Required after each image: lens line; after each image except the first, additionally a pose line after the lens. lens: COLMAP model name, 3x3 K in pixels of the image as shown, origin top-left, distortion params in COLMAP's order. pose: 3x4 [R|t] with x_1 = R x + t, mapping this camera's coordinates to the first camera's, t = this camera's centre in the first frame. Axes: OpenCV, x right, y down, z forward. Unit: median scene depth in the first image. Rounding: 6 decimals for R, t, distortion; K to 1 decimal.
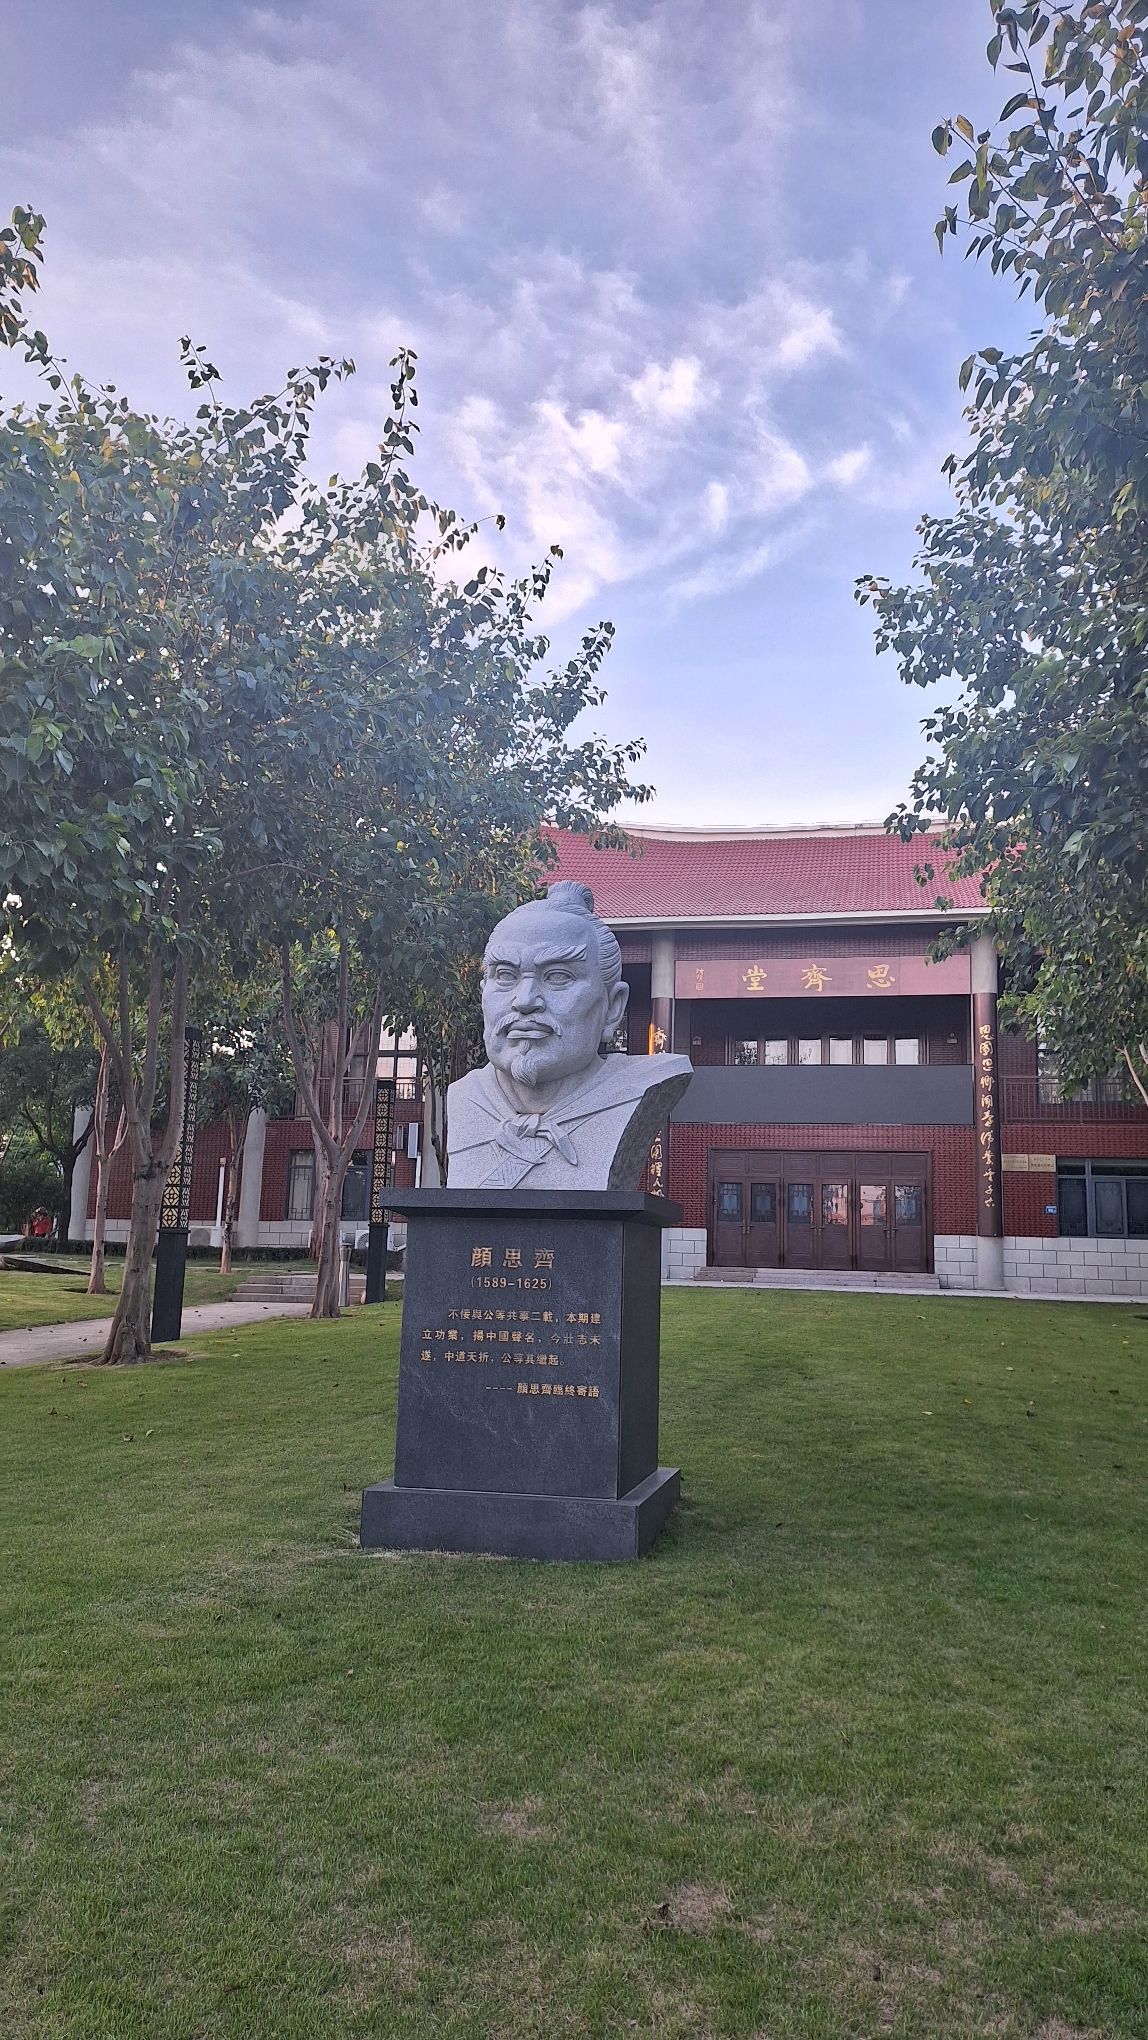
lens RADIAL K [[1394.1, 0, 574.0], [0, 1394.1, 1020.0], [0, 0, 1]] dist [0.086391, -0.088909]
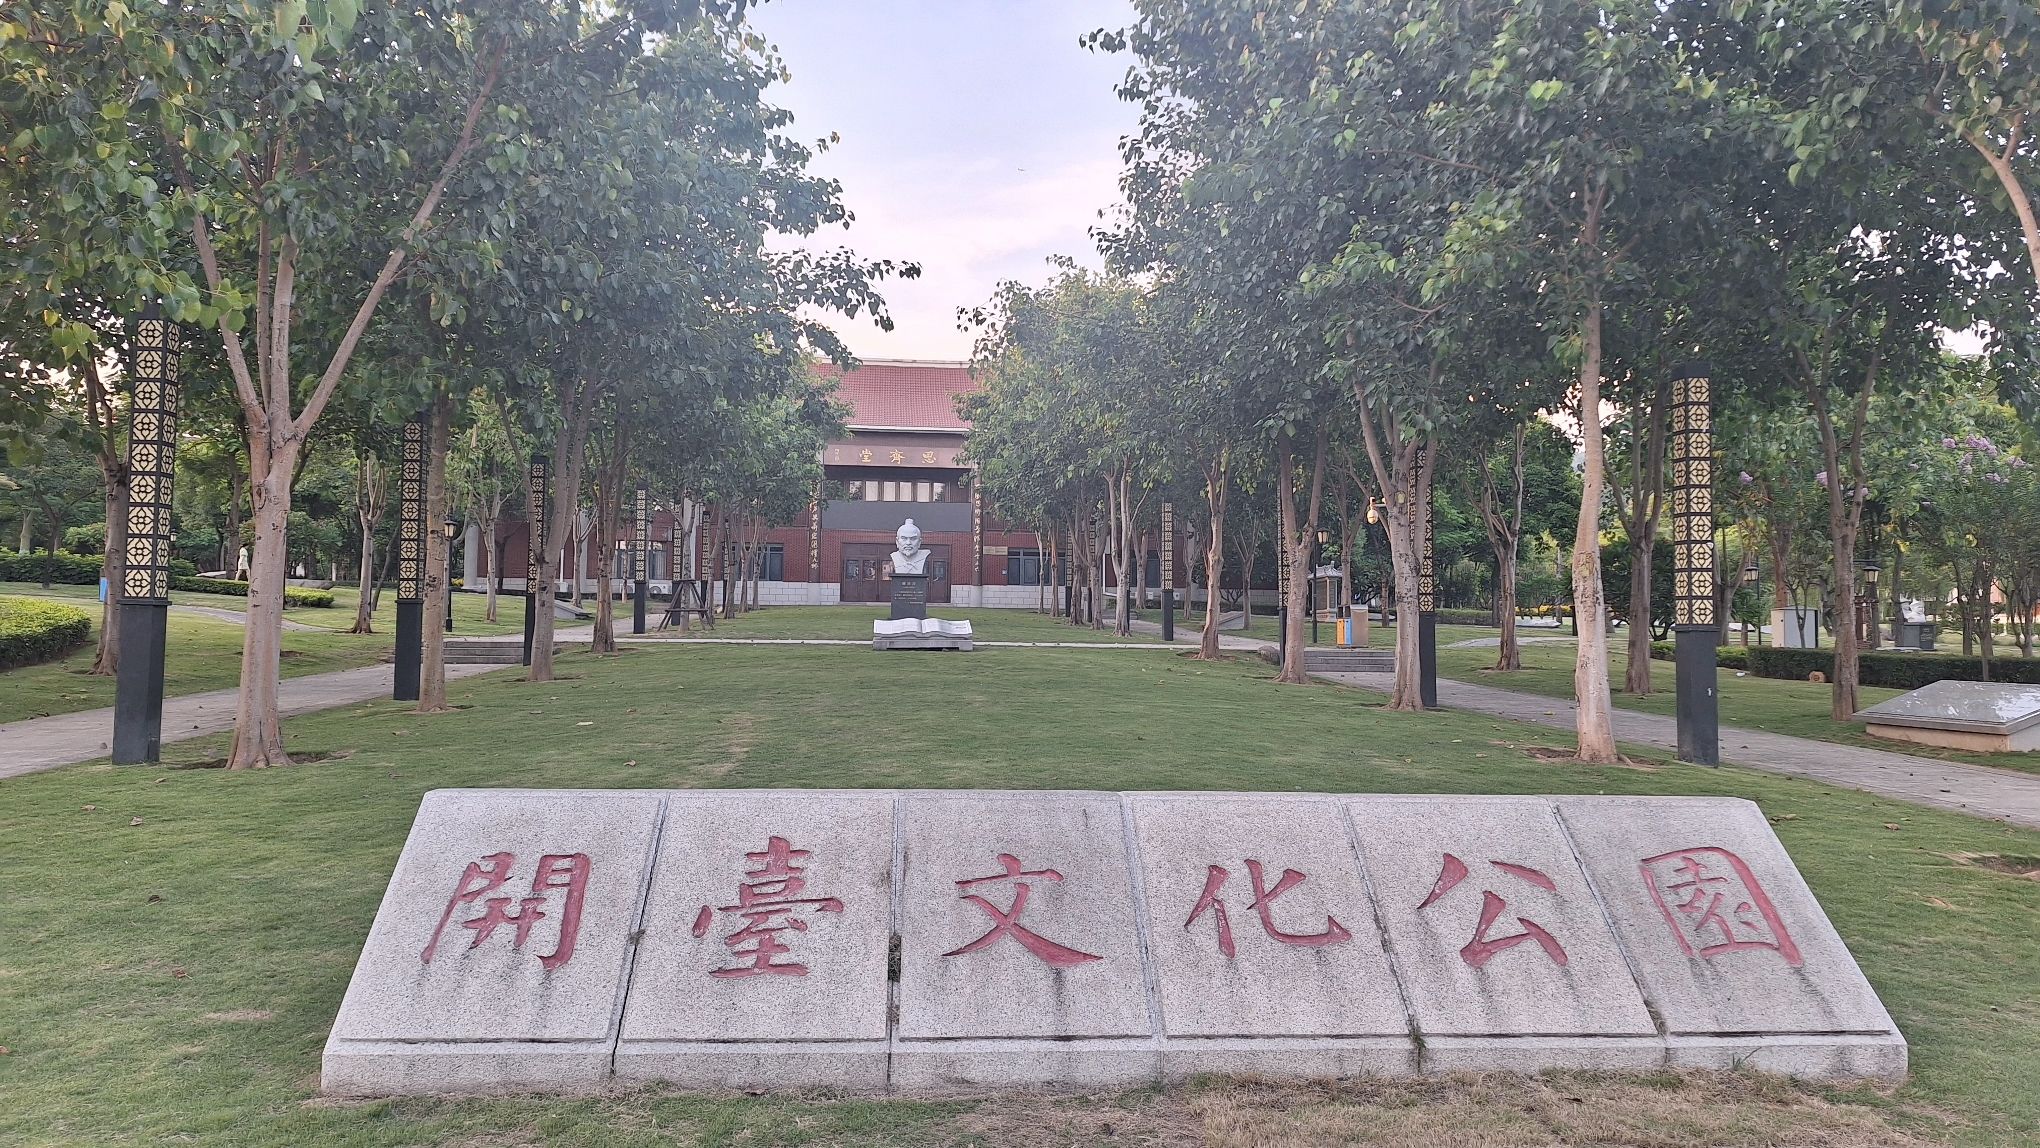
lens RADIAL K [[1394.1, 0, 1020.0], [0, 1394.1, 574.0], [0, 0, 1]] dist [0.086391, -0.088909]
pose [[0.947248, -0.006294, 0.320440, -0.299778], [-0.038097, 0.990507, 0.132075, -0.135552], [-0.318229, -0.137316, 0.938016, -0.939648]]
